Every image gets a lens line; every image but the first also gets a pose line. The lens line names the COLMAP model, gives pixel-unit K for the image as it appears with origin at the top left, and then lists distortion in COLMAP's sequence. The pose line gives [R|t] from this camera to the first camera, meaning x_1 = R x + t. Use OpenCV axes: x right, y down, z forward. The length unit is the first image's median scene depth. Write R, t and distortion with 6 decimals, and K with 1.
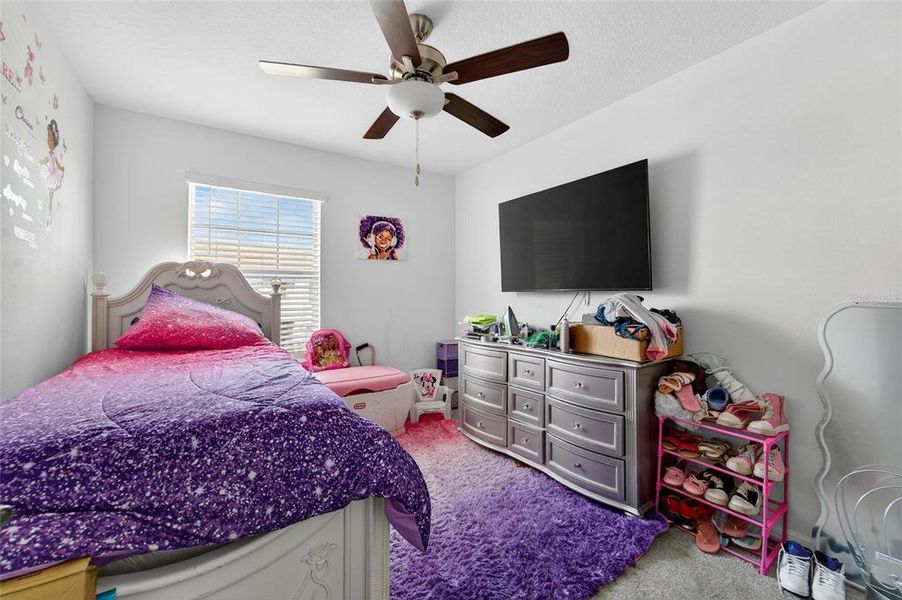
lens RADIAL K [[374.0, 0, 448.1], [0, 374.0, 294.6], [0, 0, 1]] dist [-0.011053, 0.006501]
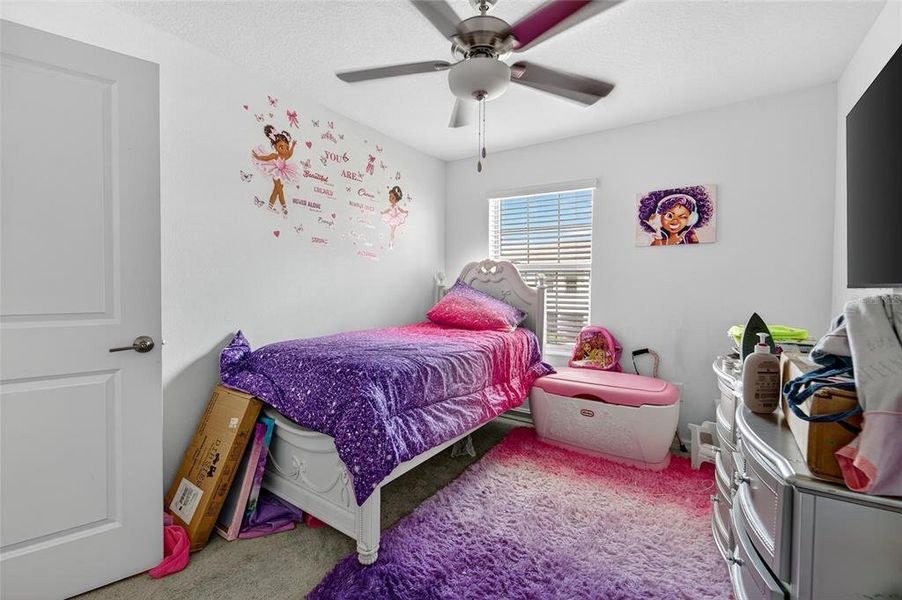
lens RADIAL K [[385.2, 0, 448.4], [0, 385.2, 298.6], [0, 0, 1]] dist [-0.014434, 0.002773]
pose [[0.382736, 0.041638, -0.922919, 0.395083], [-0.018534, 0.999129, 0.037390, -0.003854], [0.923672, 0.002796, 0.383174, 0.279281]]
